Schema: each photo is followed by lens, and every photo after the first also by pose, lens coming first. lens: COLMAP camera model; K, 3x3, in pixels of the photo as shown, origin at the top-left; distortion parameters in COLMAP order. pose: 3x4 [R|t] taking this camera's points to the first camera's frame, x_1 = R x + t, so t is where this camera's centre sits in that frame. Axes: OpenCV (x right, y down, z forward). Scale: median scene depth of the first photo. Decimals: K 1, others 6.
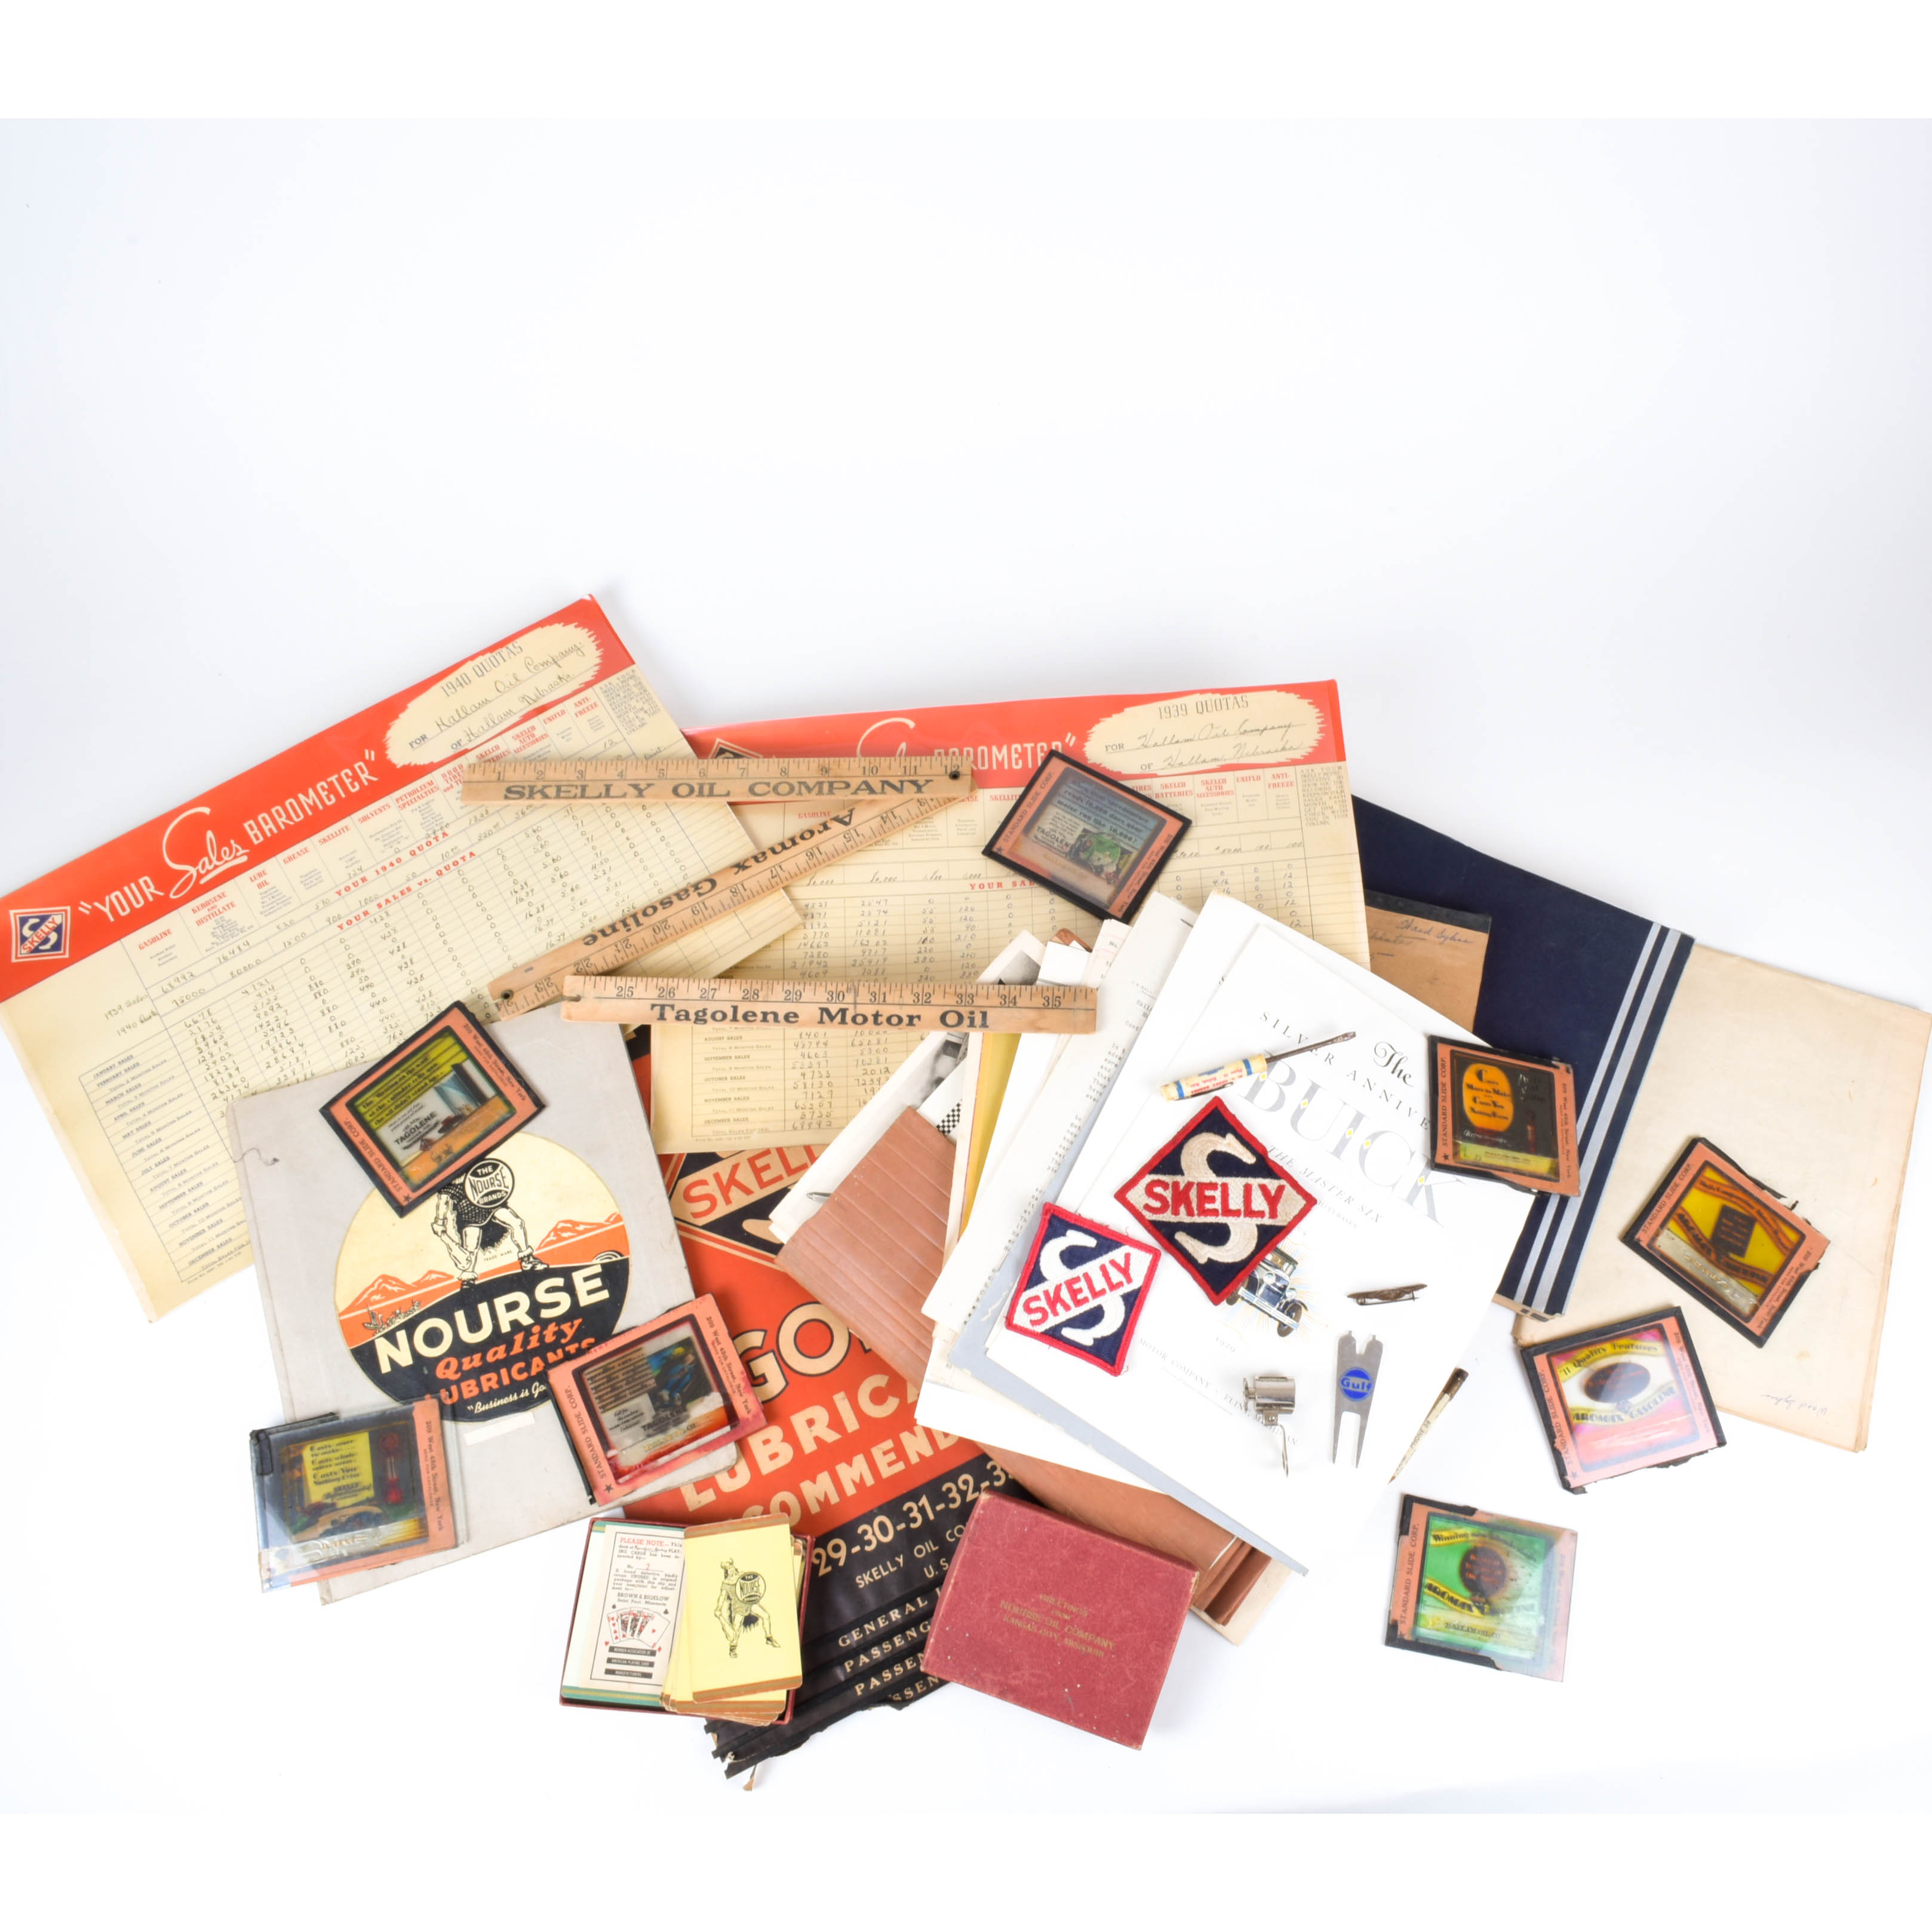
lens RADIAL K [[1632.2, 0, 1082.8], [0, 1632.2, 1004.0], [0, 0, 1]] dist [-0.007549, -0.002449]
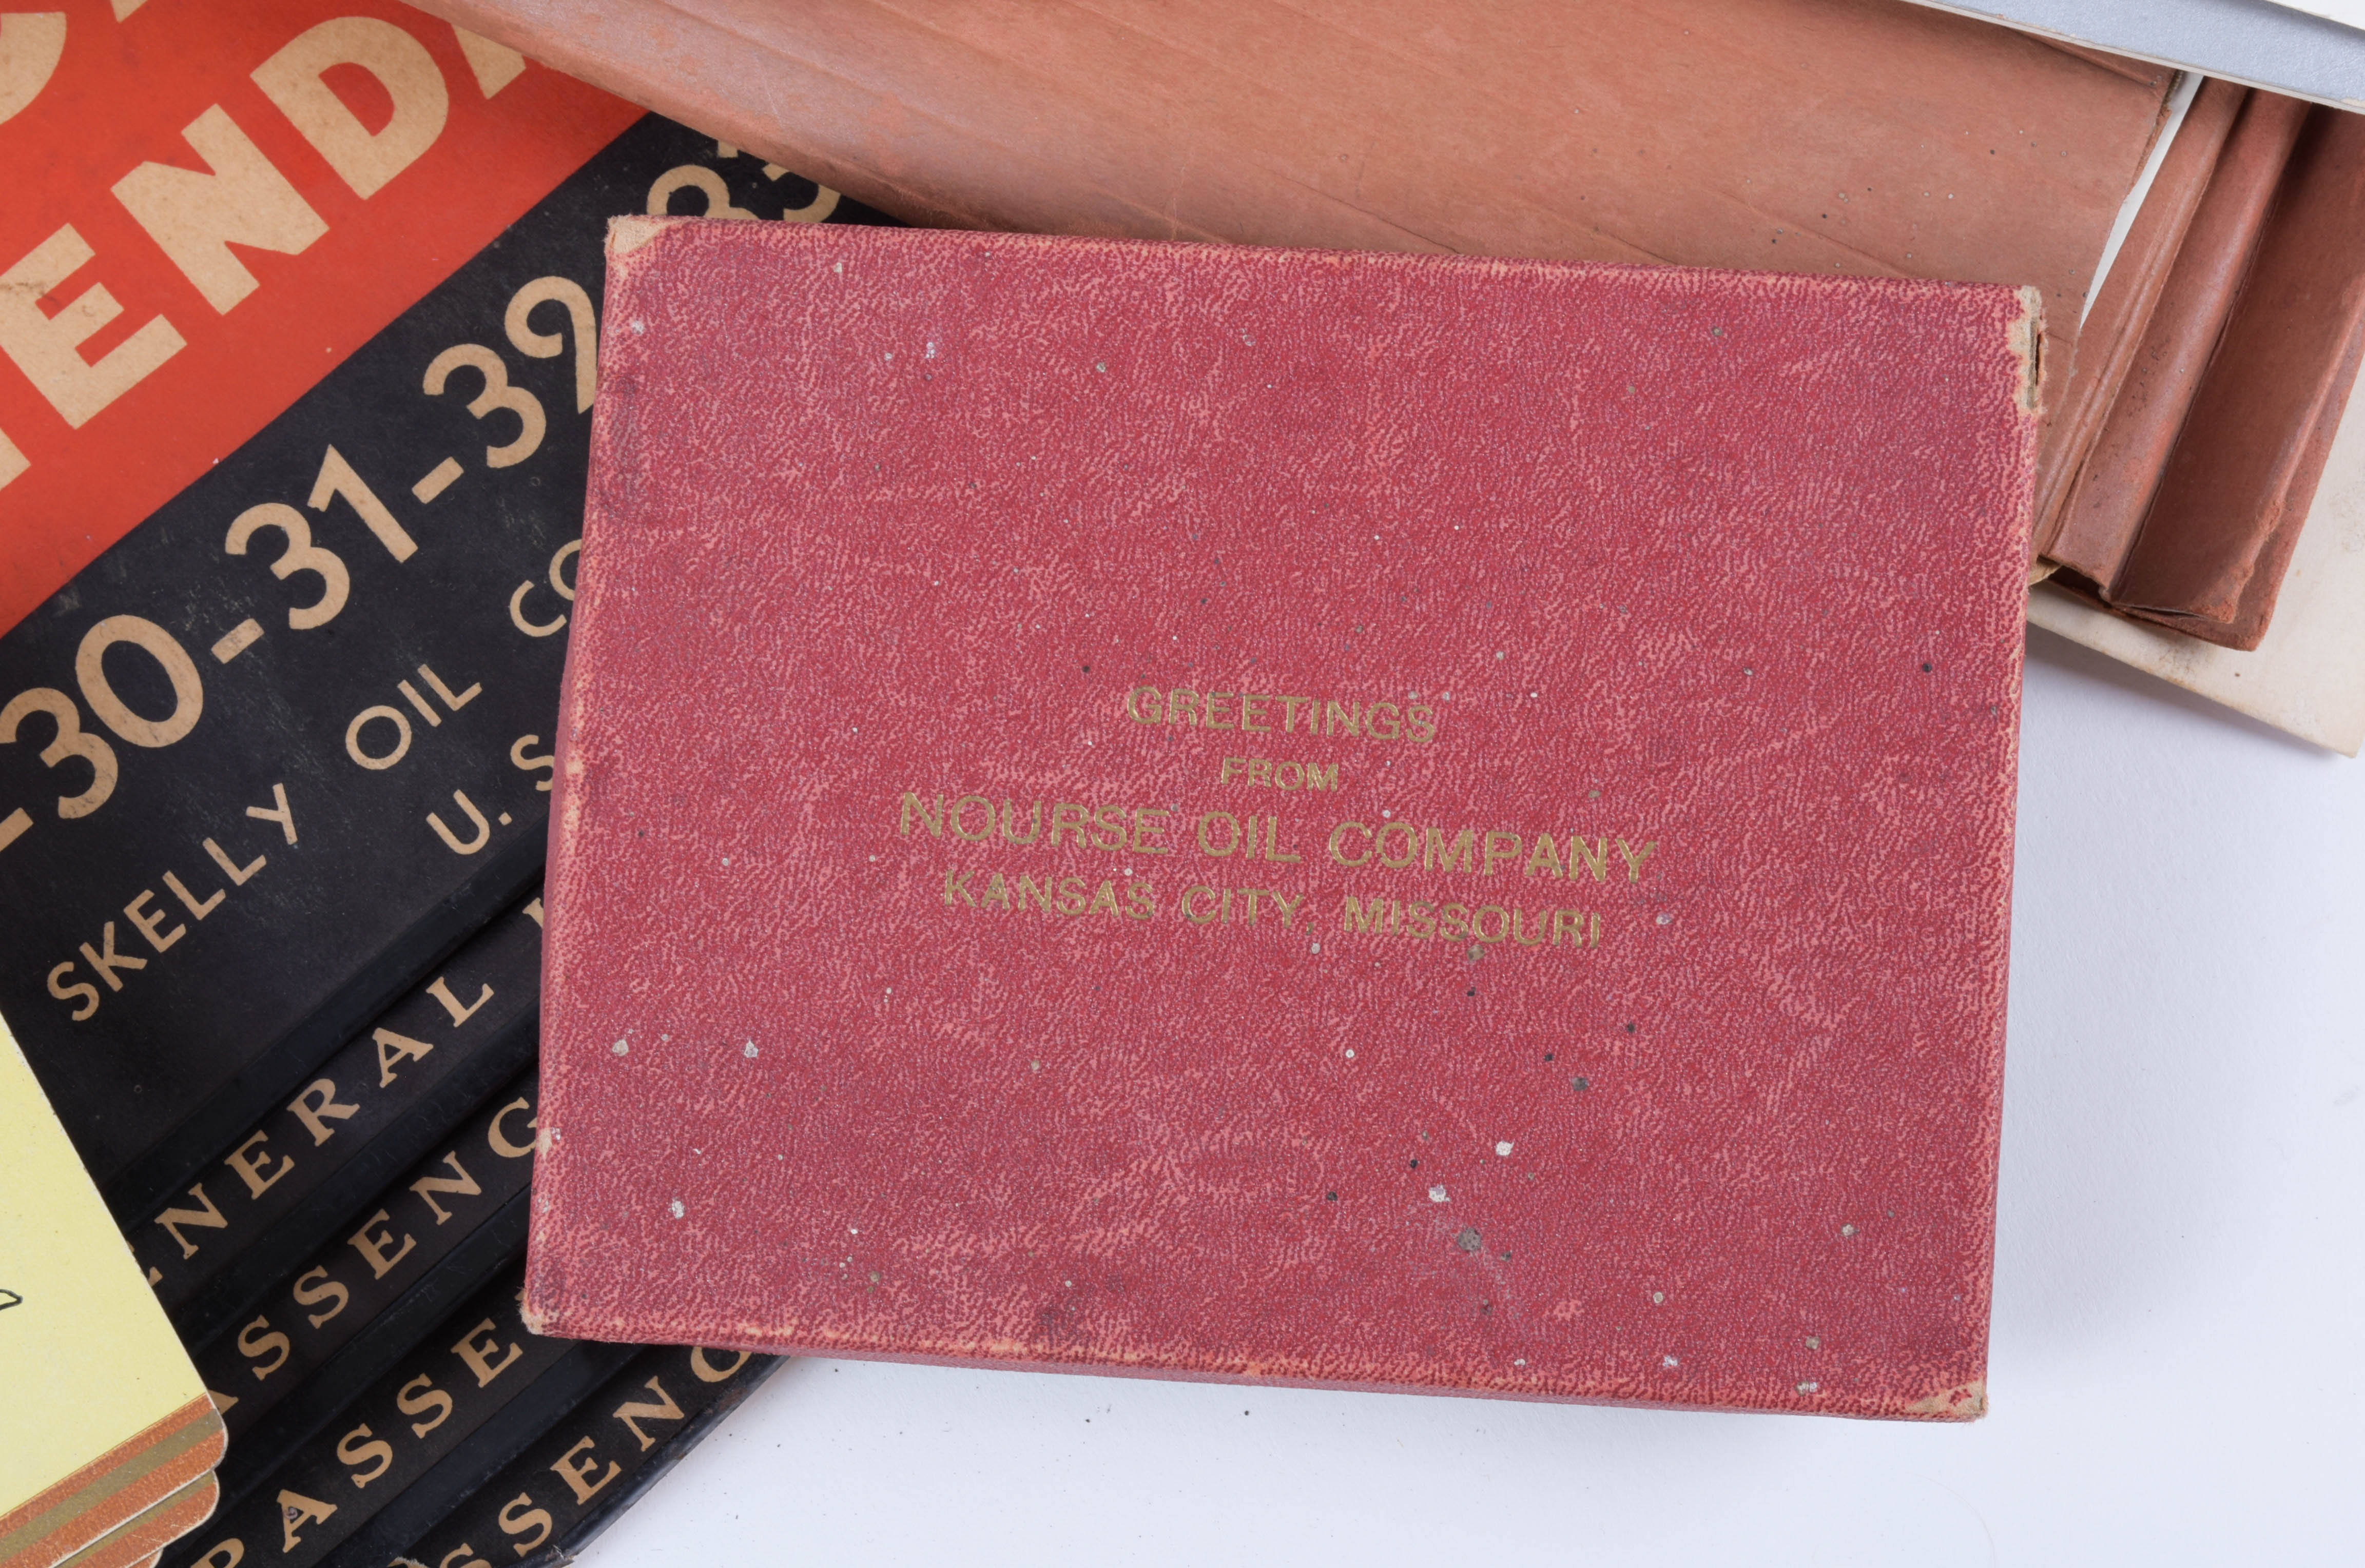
lens RADIAL K [[4271.6, 0, 1182.5], [0, 4271.6, 784.0], [0, 0, 1]] dist [-0.025474, 0.091581]
pose [[0.962182, -0.272350, 0.005539, -0.023876], [0.271275, 0.959837, 0.071573, 0.323695], [-0.024810, -0.067364, 0.997420, 0.548563]]
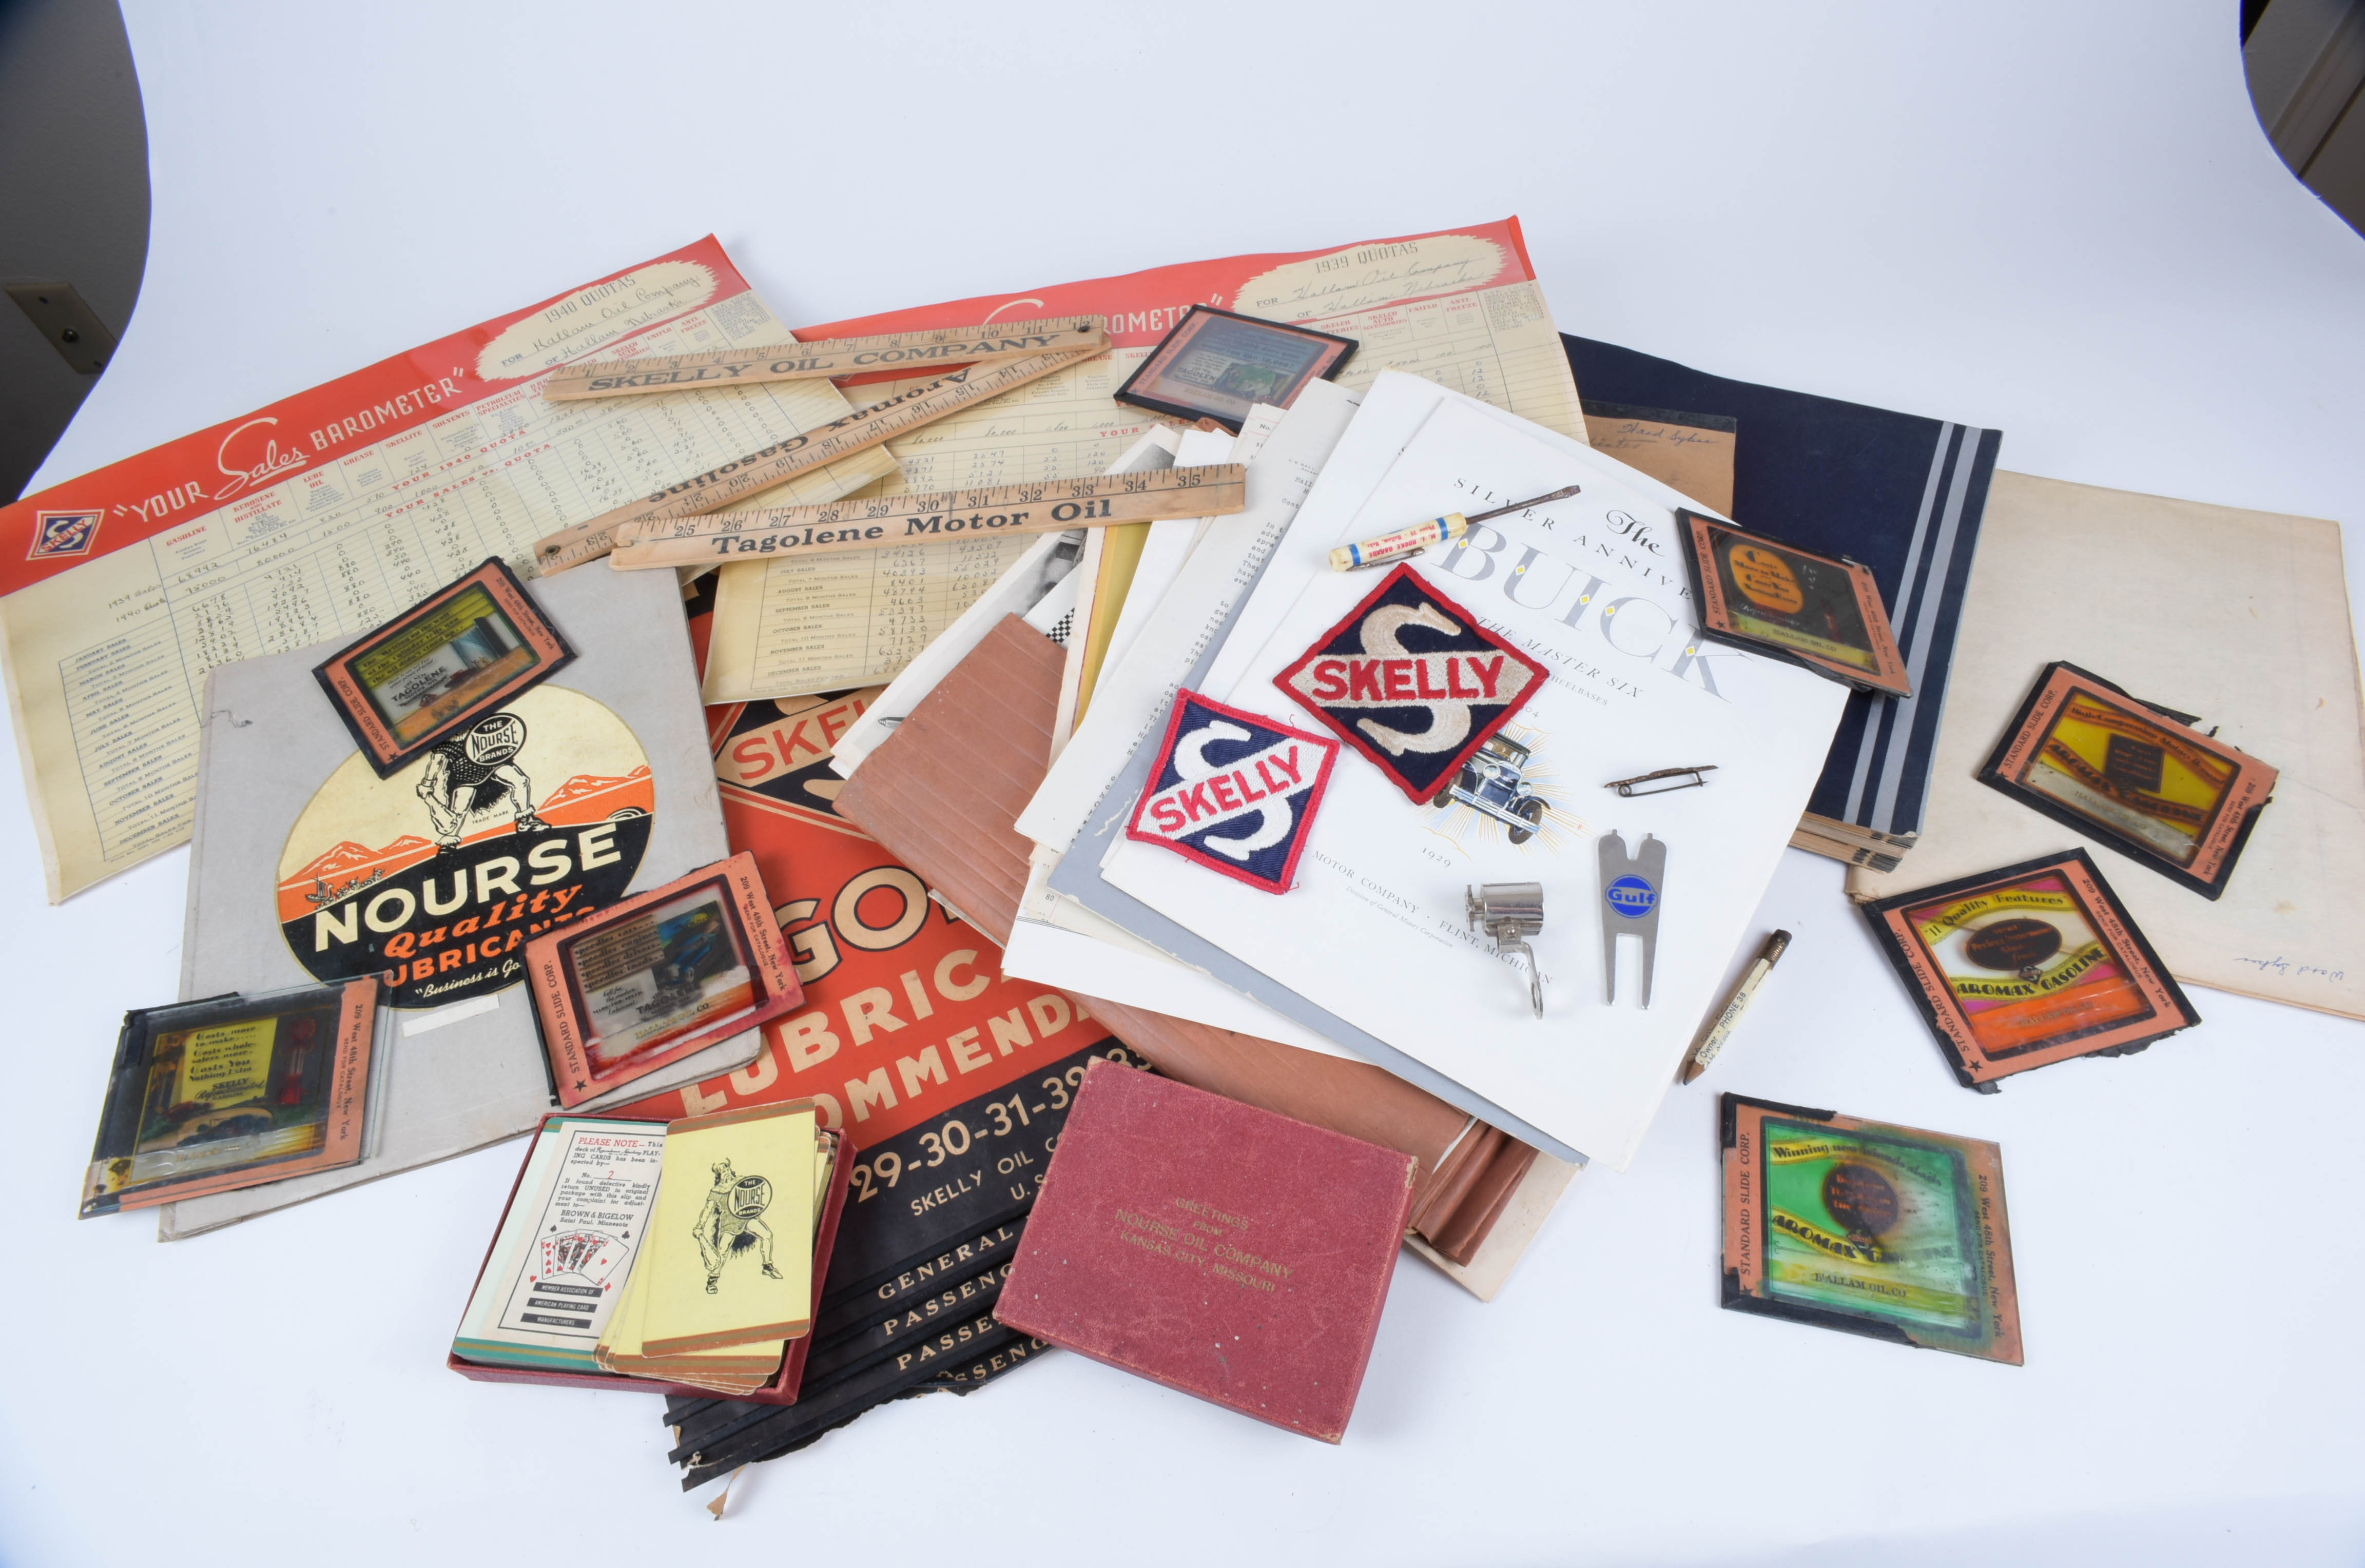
lens RADIAL K [[1419.7, 0, 1182.5], [0, 1419.7, 784.0], [0, 0, 1]] dist [-0.005662, 0.001069]
pose [[0.995232, -0.045611, -0.086211, 0.031645], [0.018859, 0.957228, -0.288721, 0.347502], [0.095692, 0.285719, 0.953524, 0.384526]]
